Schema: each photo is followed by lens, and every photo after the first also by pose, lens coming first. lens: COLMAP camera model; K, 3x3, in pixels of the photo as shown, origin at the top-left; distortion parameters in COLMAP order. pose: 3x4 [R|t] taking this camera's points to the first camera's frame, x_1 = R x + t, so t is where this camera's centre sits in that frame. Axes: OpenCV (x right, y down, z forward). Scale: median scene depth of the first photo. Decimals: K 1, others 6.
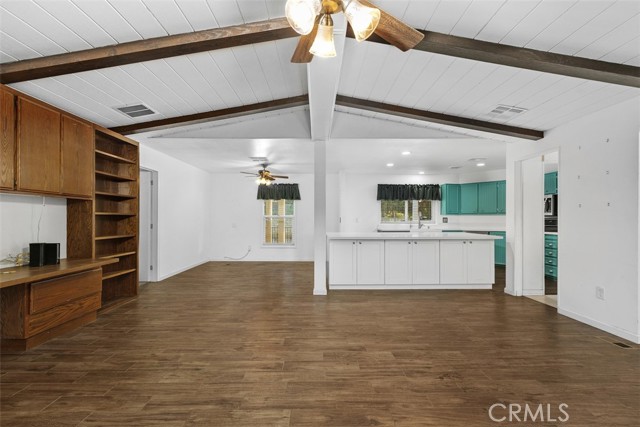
lens RADIAL K [[291.0, 0, 318.5], [0, 291.0, 216.4], [0, 0, 1]] dist [0.001588, -0.001205]
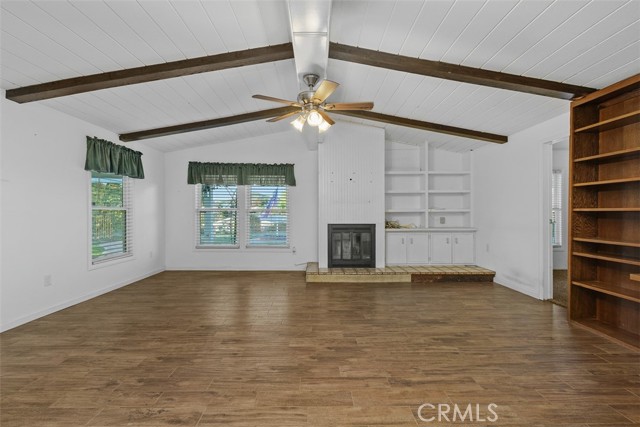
lens RADIAL K [[291.0, 0, 318.8], [0, 291.0, 214.3], [0, 0, 1]] dist [0.001588, -0.001205]
pose [[-0.999997, -0.001751, -0.001471, -0.003024], [-0.001758, 0.999989, 0.004352, 0.010395], [0.001464, 0.004355, -0.999989, 1.123053]]
